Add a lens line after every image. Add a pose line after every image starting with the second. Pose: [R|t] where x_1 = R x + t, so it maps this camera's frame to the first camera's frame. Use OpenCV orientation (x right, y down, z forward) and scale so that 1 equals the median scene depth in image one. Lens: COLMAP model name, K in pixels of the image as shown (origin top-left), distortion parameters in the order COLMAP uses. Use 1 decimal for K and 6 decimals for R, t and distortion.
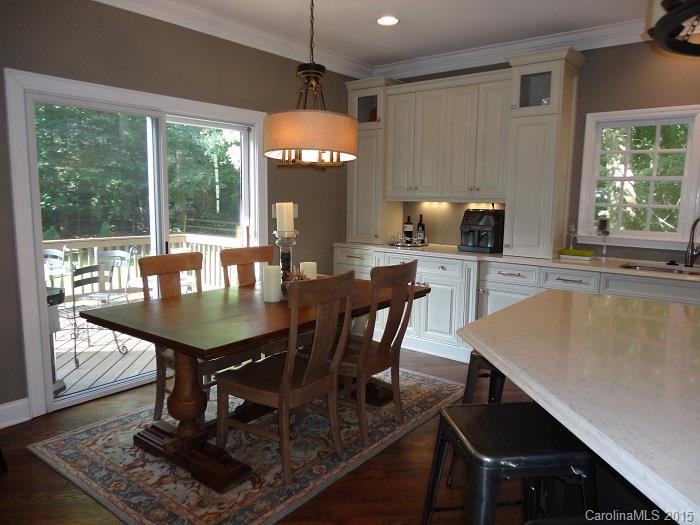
lens RADIAL K [[507.8, 0, 348.4], [0, 507.8, 258.5], [0, 0, 1]] dist [-0.034924, 0.036751]
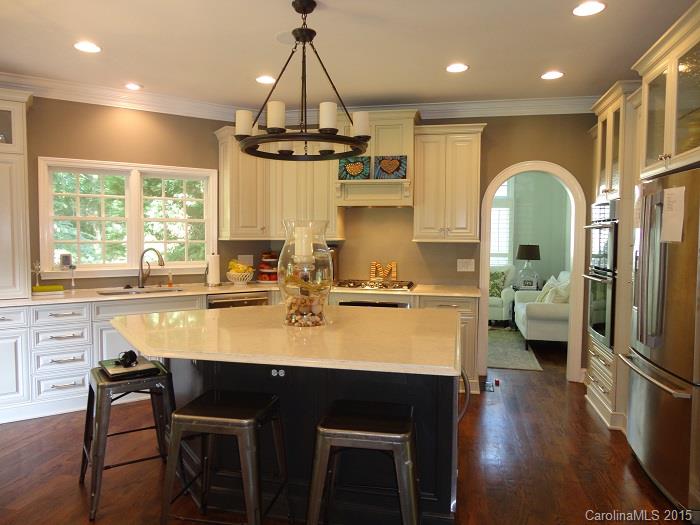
lens RADIAL K [[507.8, 0, 348.4], [0, 507.8, 258.5], [0, 0, 1]] dist [-0.034924, 0.036751]
pose [[0.317256, -0.064530, 0.946142, -0.335458], [0.118218, 0.992591, 0.028058, -0.029270], [-0.940943, 0.102949, 0.322534, 0.074595]]
